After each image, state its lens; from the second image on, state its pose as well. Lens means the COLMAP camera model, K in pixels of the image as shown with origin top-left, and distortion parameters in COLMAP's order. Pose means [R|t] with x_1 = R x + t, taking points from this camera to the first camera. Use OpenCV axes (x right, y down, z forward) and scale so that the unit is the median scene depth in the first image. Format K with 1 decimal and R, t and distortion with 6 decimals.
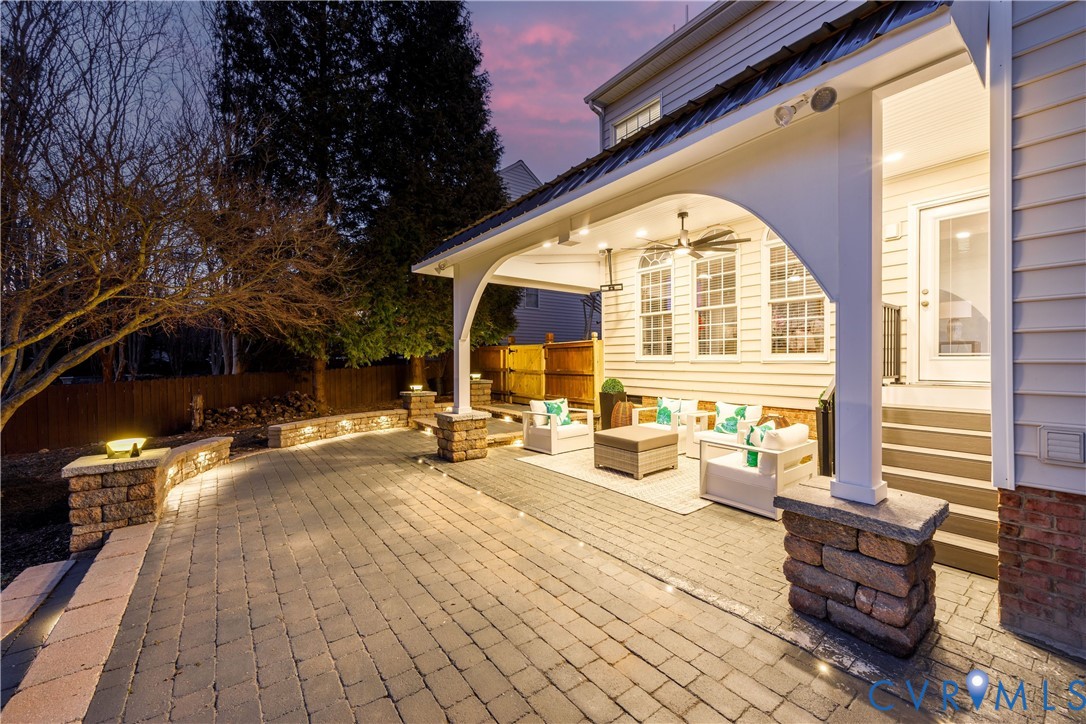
lens RADIAL K [[425.1, 0, 546.4], [0, 425.1, 358.3], [0, 0, 1]] dist [0.011548, -0.000190]
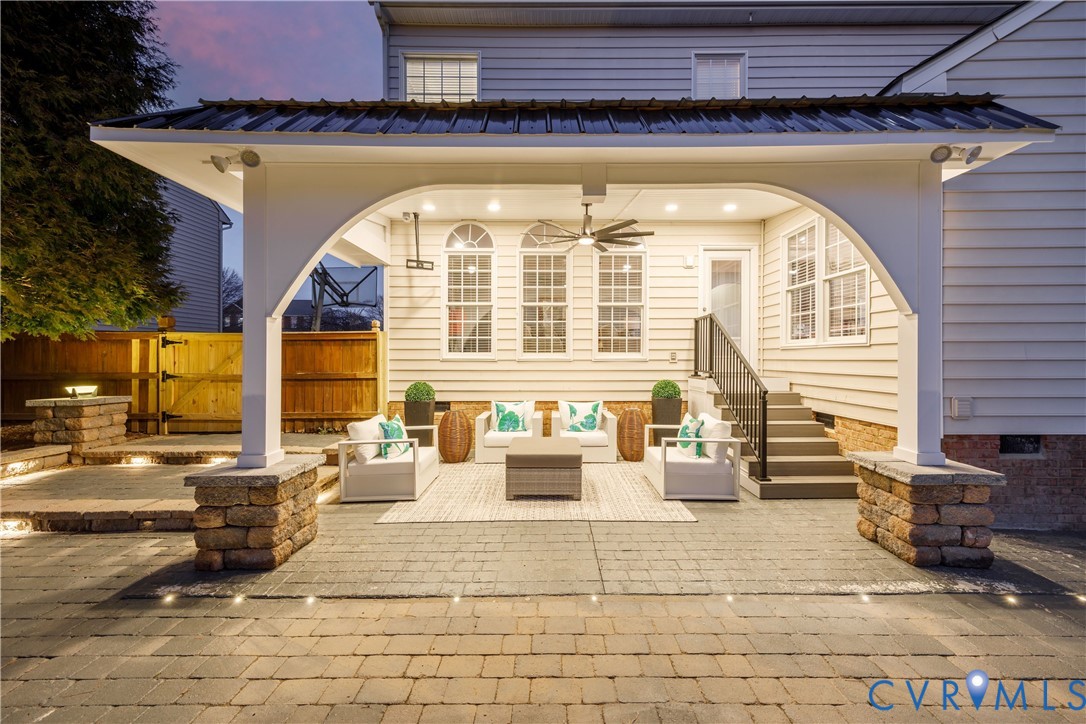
lens RADIAL K [[425.1, 0, 544.1], [0, 425.1, 354.5], [0, 0, 1]] dist [0.011548, -0.000190]
pose [[0.604910, 0.009300, 0.796239, -0.417851], [-0.004092, 0.999955, -0.008571, 0.004014], [-0.796283, 0.001926, 0.604921, 0.455853]]
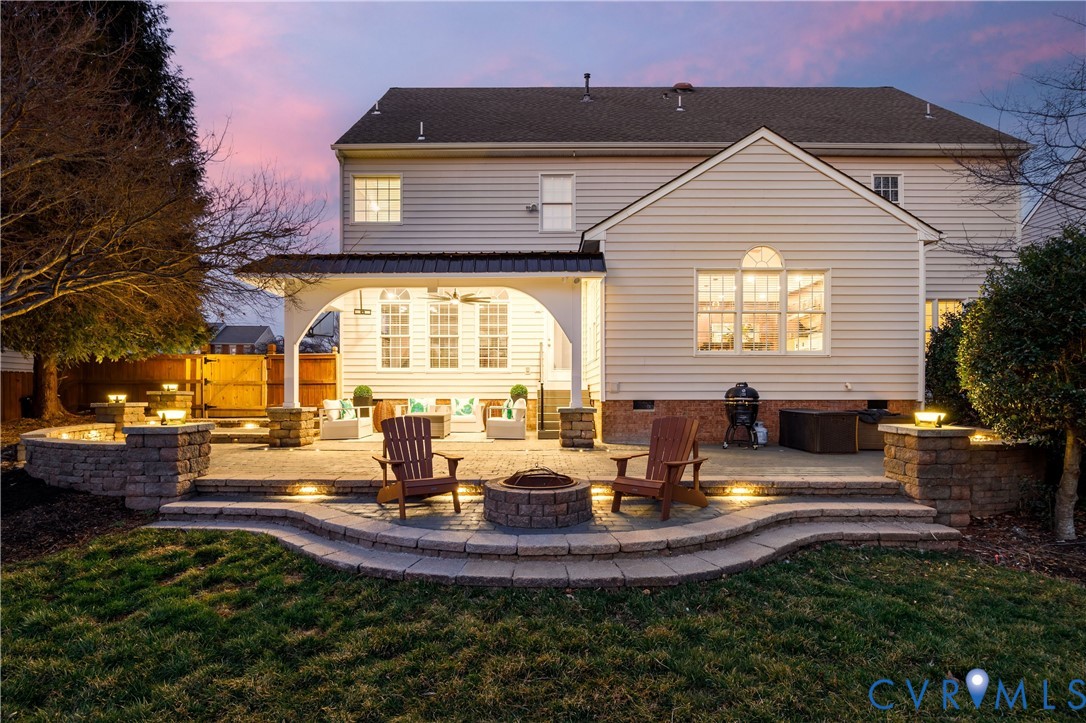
lens RADIAL K [[527.3, 0, 529.6], [0, 527.3, 396.9], [0, 0, 1]] dist [-0.016891, -0.000183]
pose [[0.605018, -0.000708, 0.796211, -0.995640], [-0.003798, 0.999986, 0.003775, 0.096093], [-0.796202, -0.005308, 0.605007, -0.405154]]
